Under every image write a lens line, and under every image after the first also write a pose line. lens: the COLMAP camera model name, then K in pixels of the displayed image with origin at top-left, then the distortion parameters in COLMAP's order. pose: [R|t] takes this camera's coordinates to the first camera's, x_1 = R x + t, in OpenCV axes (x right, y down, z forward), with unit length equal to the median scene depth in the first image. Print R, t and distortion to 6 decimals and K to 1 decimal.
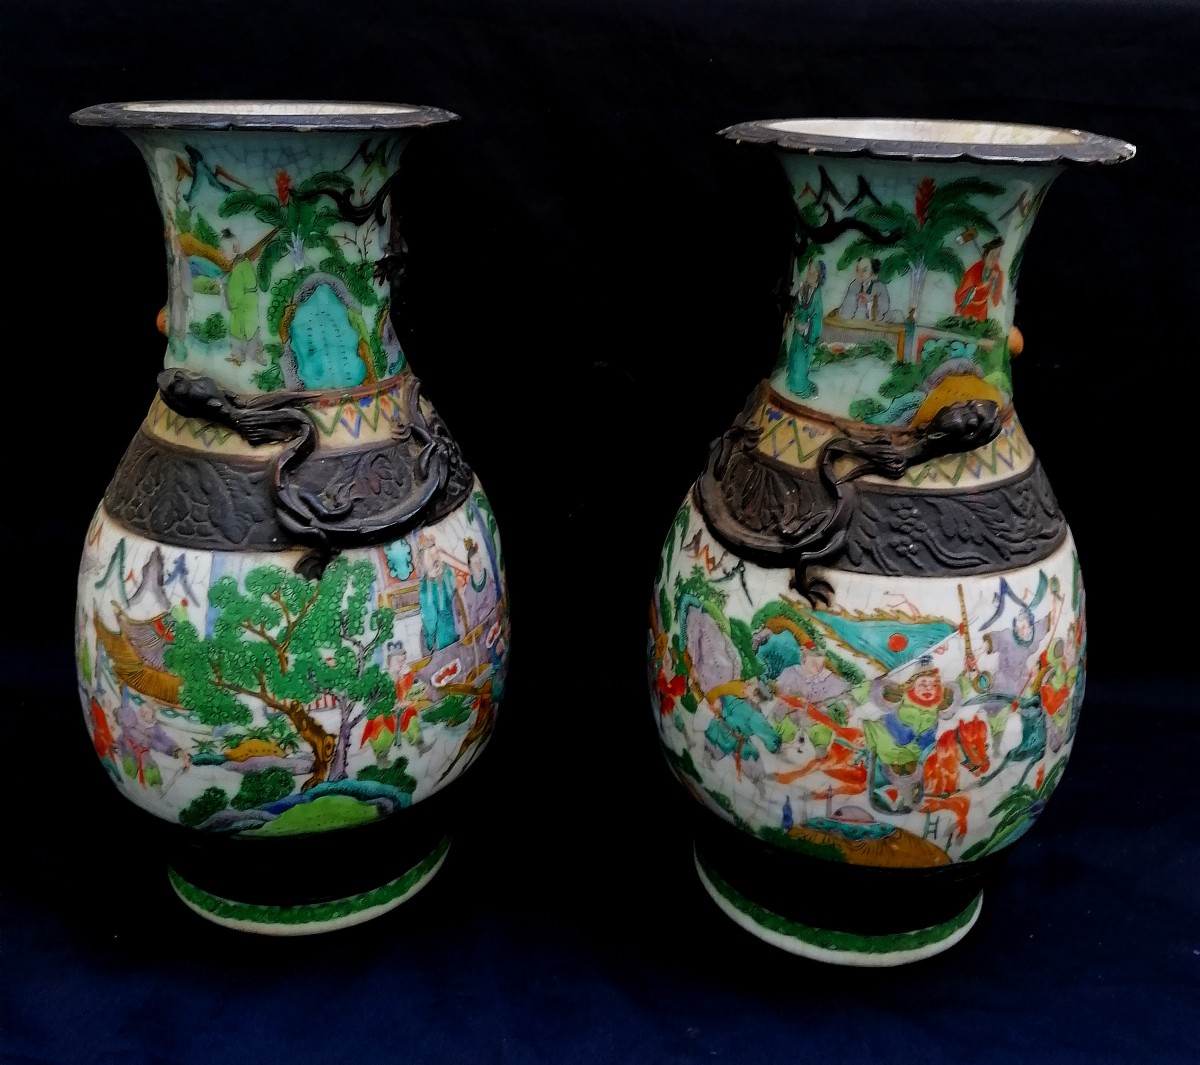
lens RADIAL K [[1337.0, 0, 608.5], [0, 1337.0, 529.8], [0, 0, 1]] dist [0.092317, 0.000000]
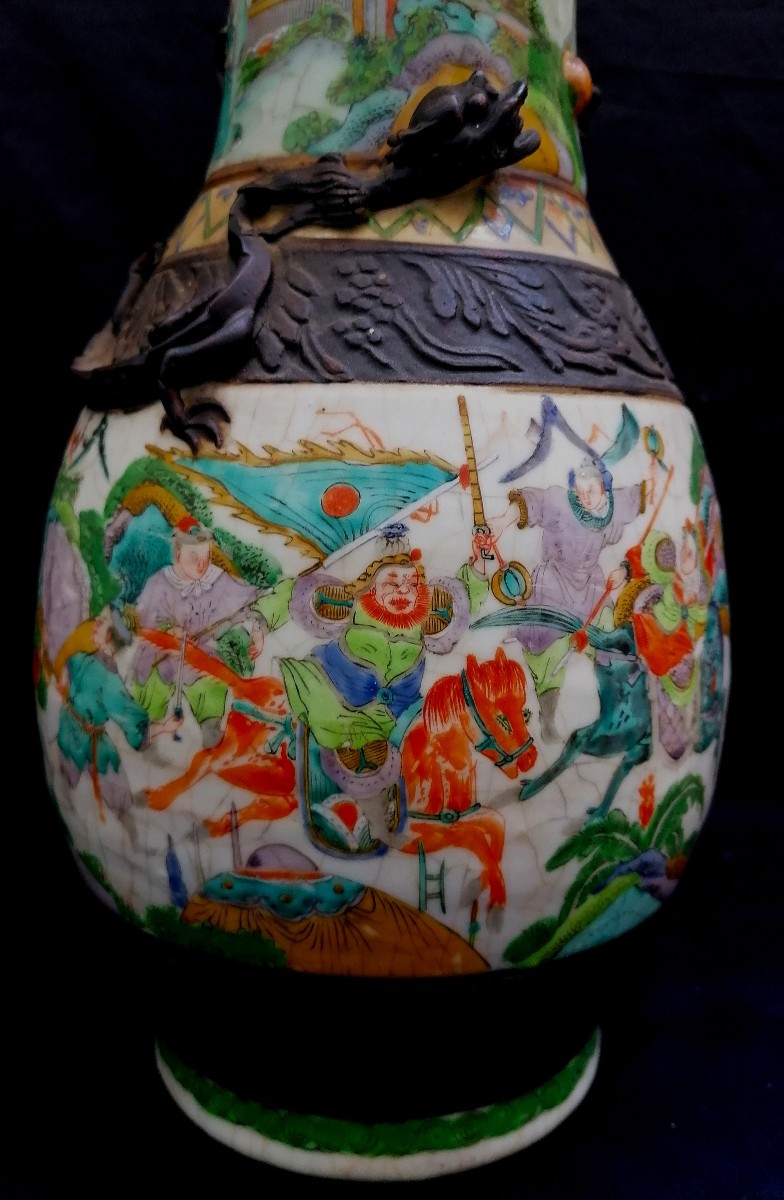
lens RADIAL K [[1138.6, 0, 385.4], [0, 1138.6, 605.3], [0, 0, 1]] dist [0.034166, 0.000000]
pose [[0.999982, -0.005980, -0.000462, 0.212710], [0.005819, 0.985938, -0.167012, 0.179411], [0.001454, 0.167006, 0.985955, 0.529875]]
